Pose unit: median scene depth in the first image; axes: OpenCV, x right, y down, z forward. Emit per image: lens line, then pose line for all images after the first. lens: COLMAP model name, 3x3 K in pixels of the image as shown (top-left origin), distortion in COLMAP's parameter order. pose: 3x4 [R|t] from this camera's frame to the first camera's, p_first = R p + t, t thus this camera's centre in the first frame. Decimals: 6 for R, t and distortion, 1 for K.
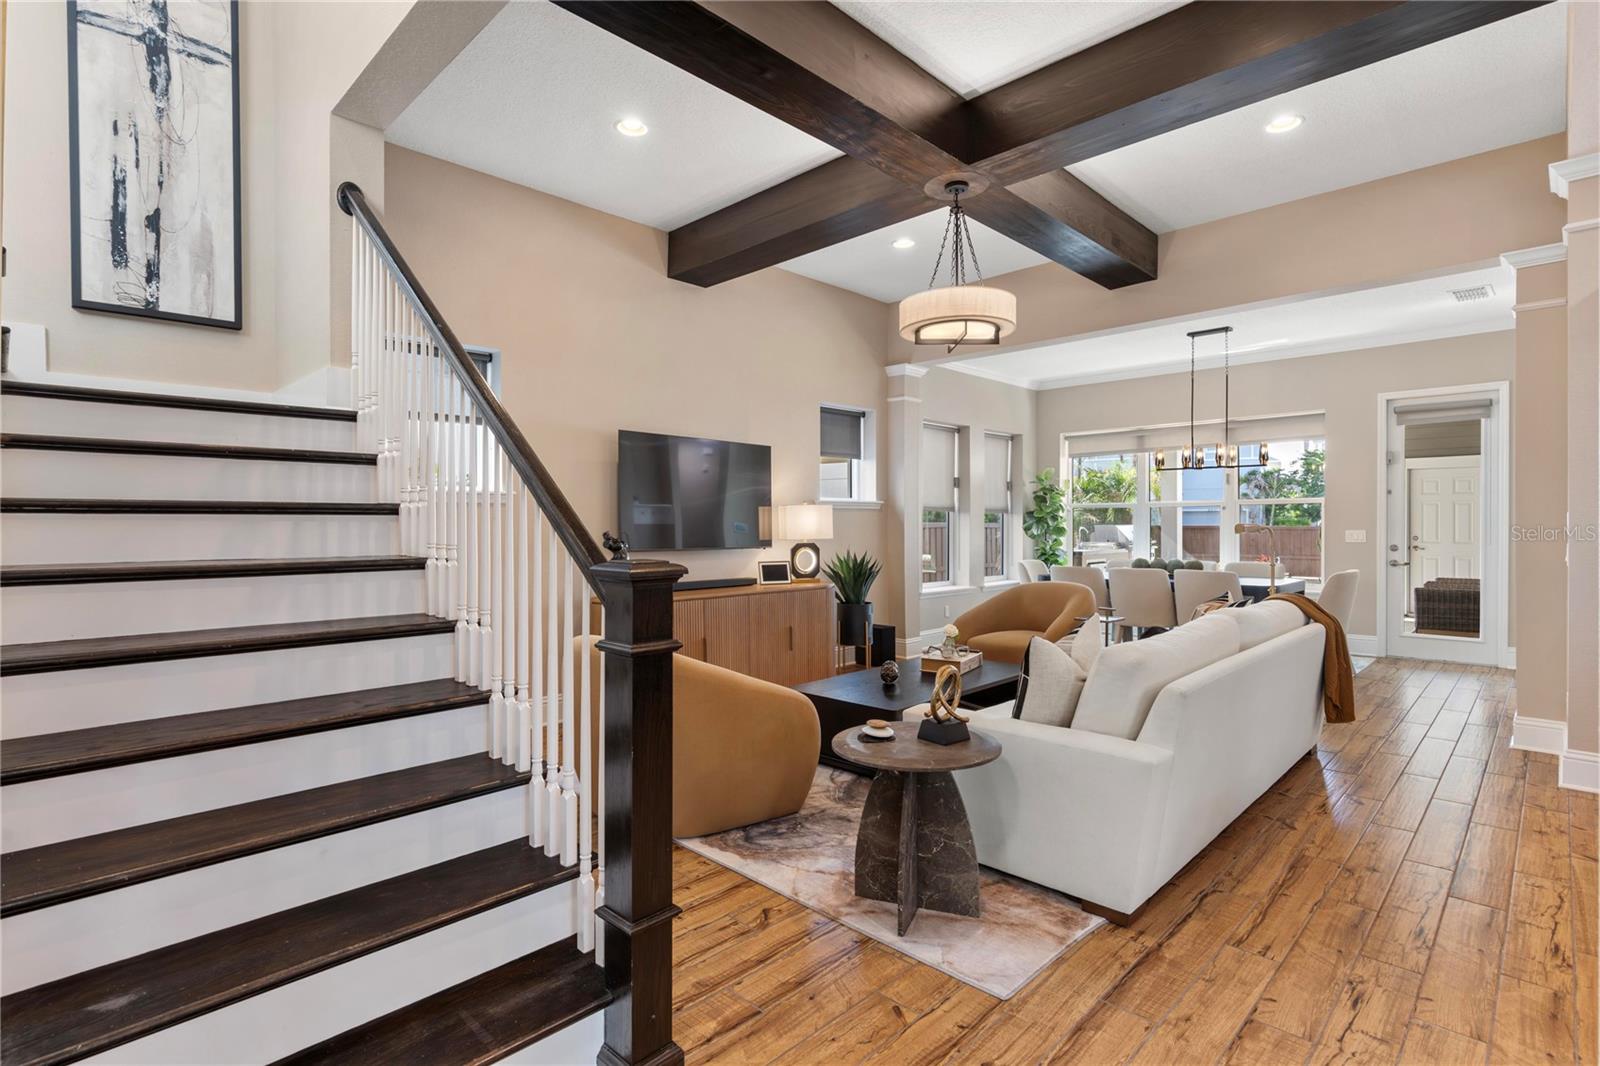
lens RADIAL K [[794.6, 0, 813.7], [0, 794.6, 518.4], [0, 0, 1]] dist [0.005361, -0.003587]
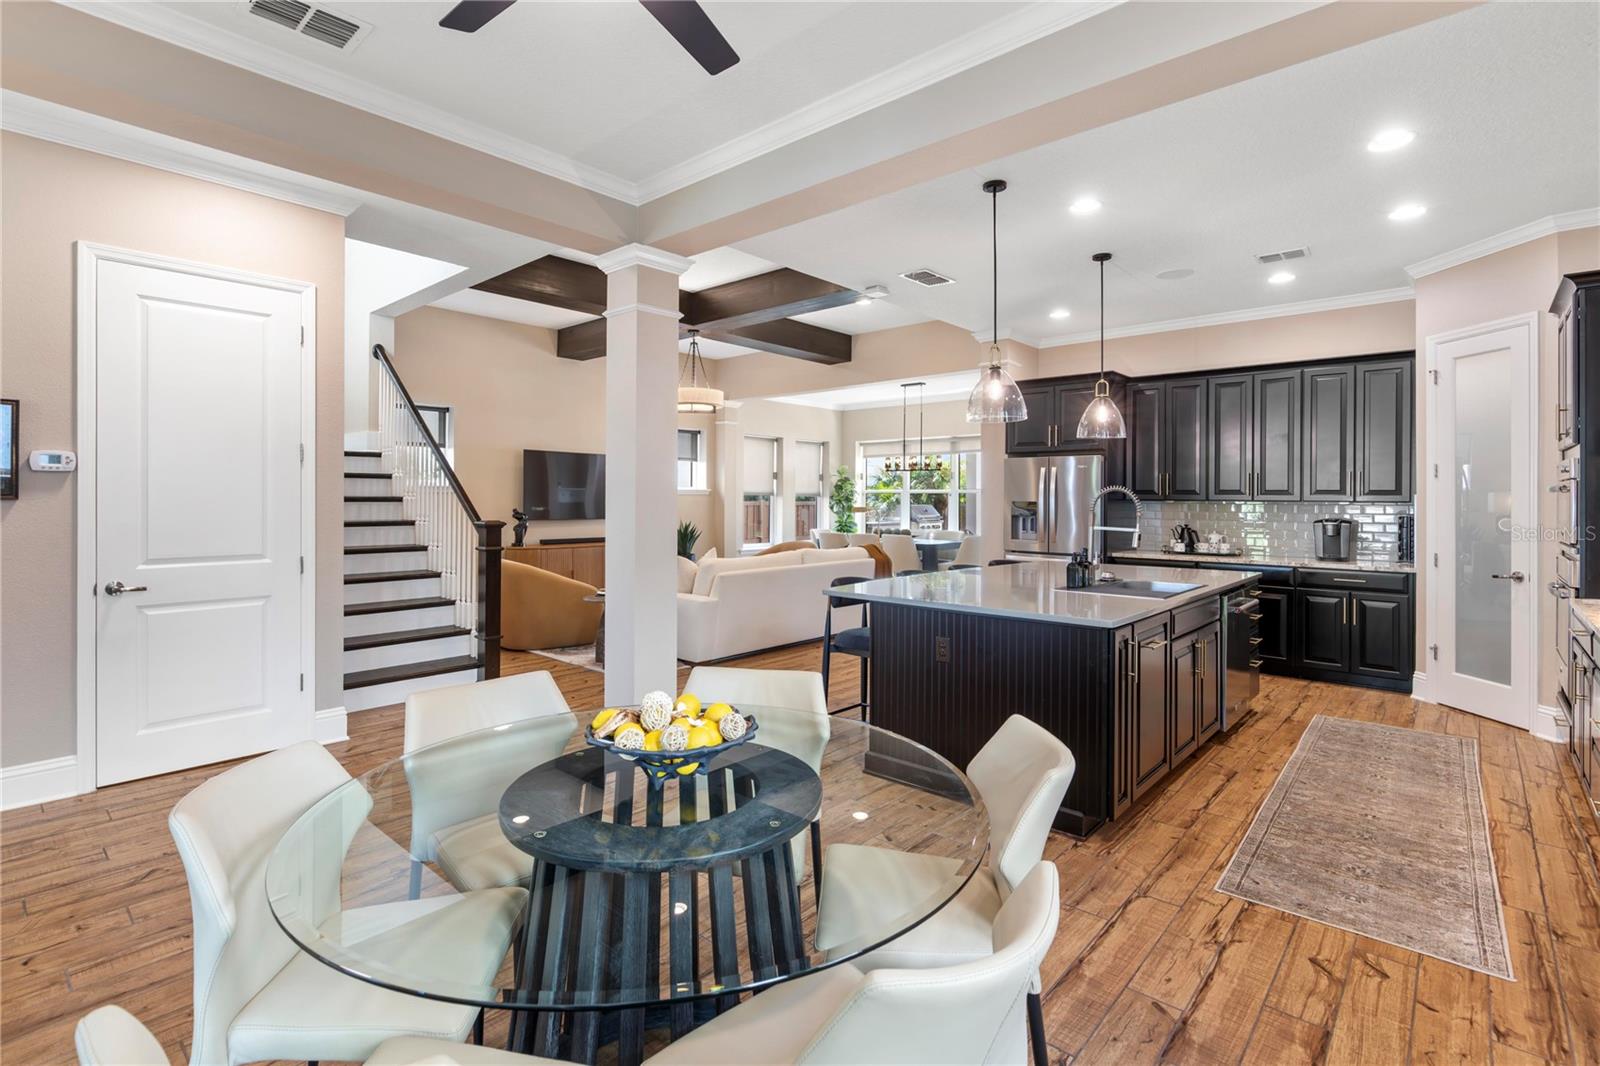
lens RADIAL K [[750.2, 0, 796.1], [0, 750.2, 510.0], [0, 0, 1]] dist [-0.004324, 0.001038]
pose [[0.999729, 0.008638, 0.021623, 0.259221], [-0.009135, 0.999694, 0.022997, -0.018865], [-0.021418, -0.023188, 0.999502, -0.542840]]
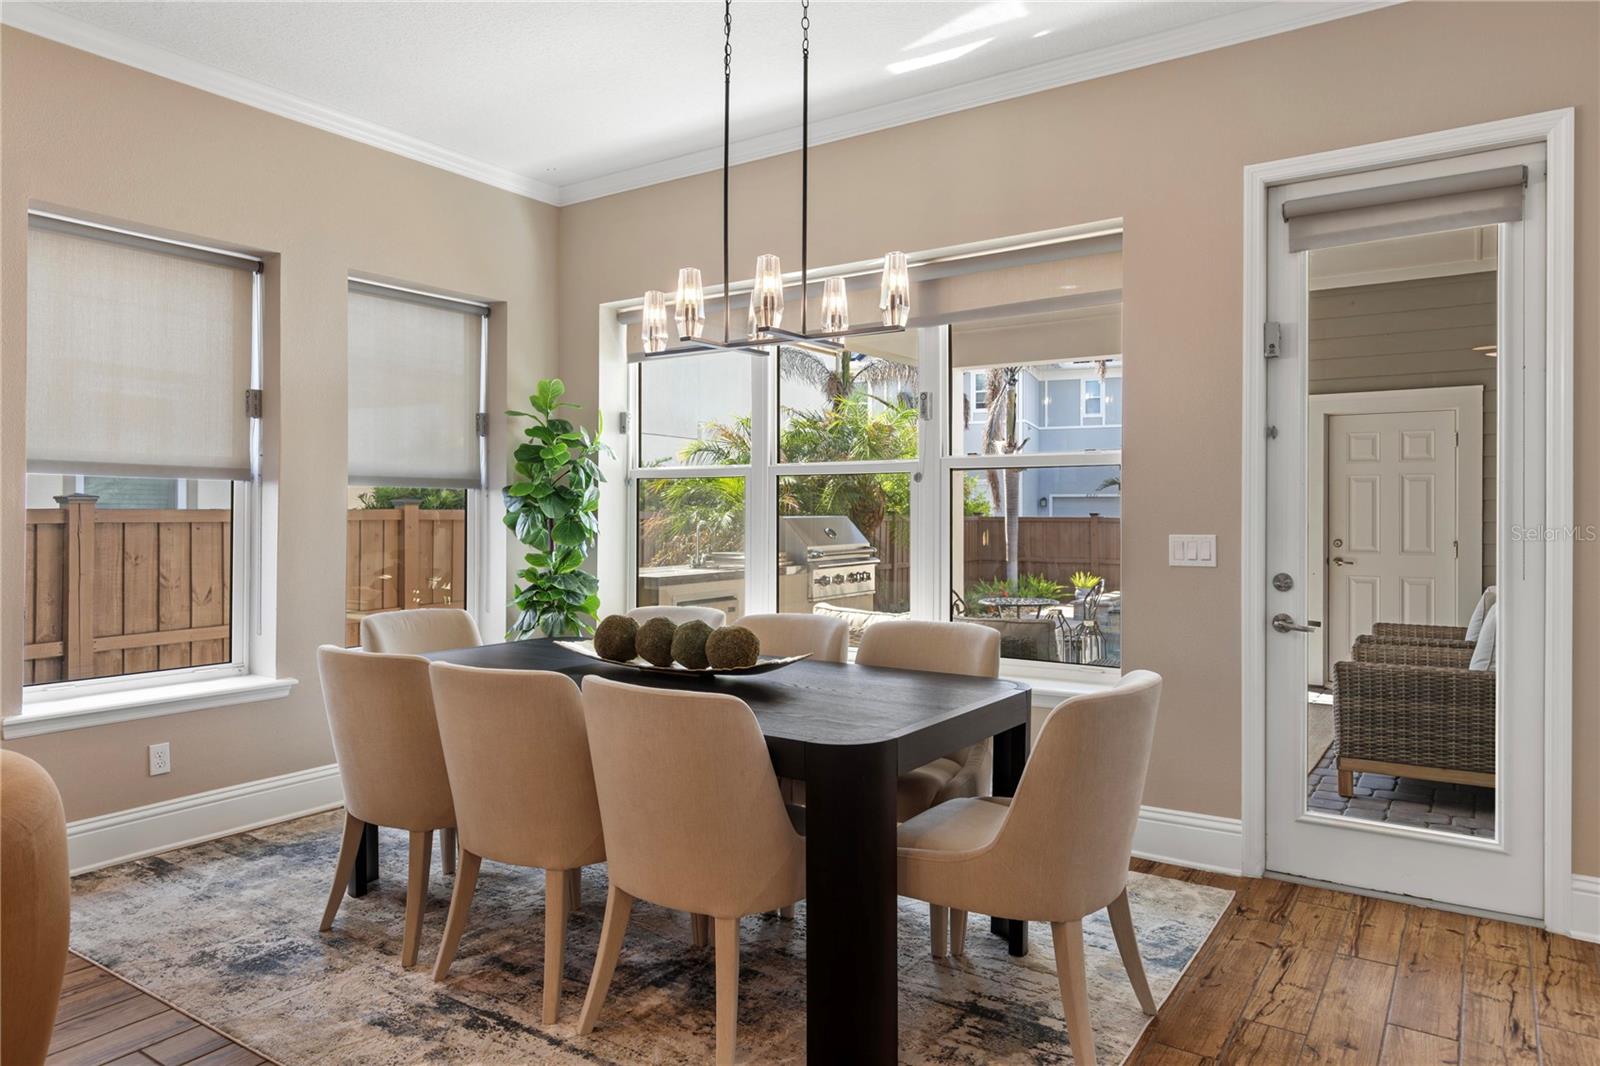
lens RADIAL K [[1024.0, 0, 803.8], [0, 1024.0, 492.4], [0, 0, 1]] dist [-0.004794, -0.002444]
pose [[0.986715, 0.008325, 0.162250, 0.494129], [-0.006345, 0.999899, -0.012718, 0.003081], [-0.162339, 0.011519, 0.986668, 0.648225]]
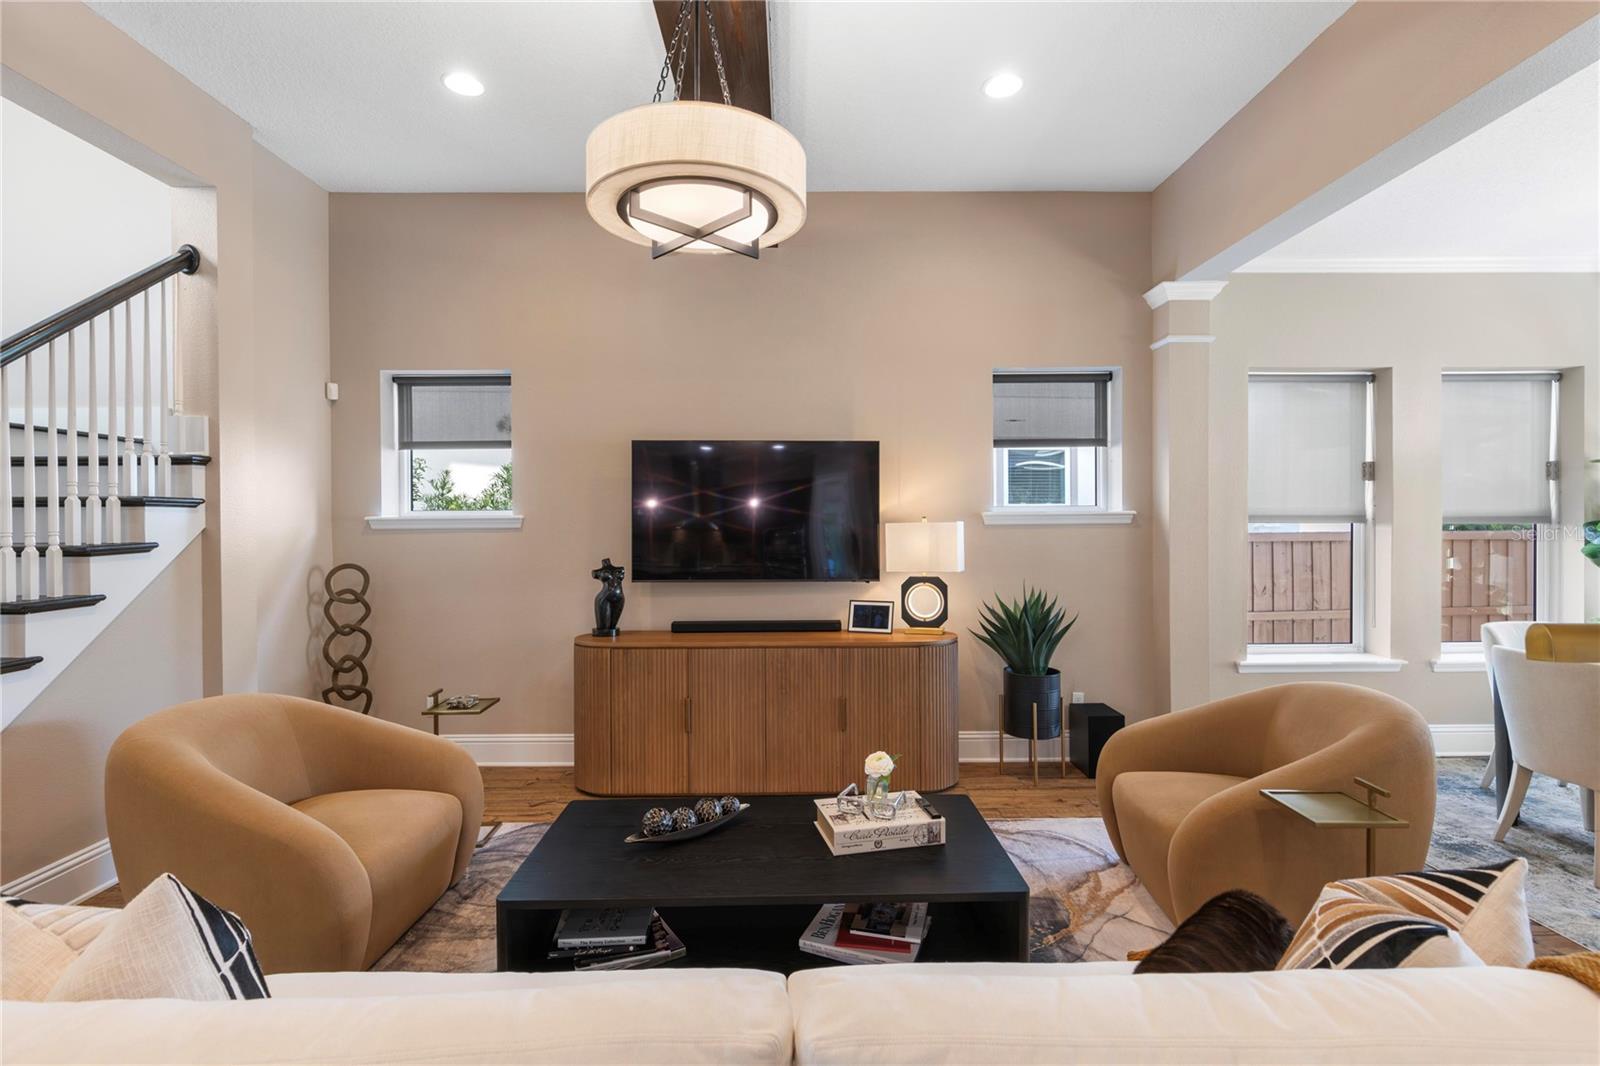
lens RADIAL K [[750.2, 0, 802.7], [0, 750.2, 528.4], [0, 0, 1]] dist [-0.004324, 0.001038]
pose [[0.696164, 0.004537, -0.717868, 0.385951], [0.009413, 0.999836, 0.015448, -0.022408], [0.717821, -0.017511, 0.696008, 0.465775]]
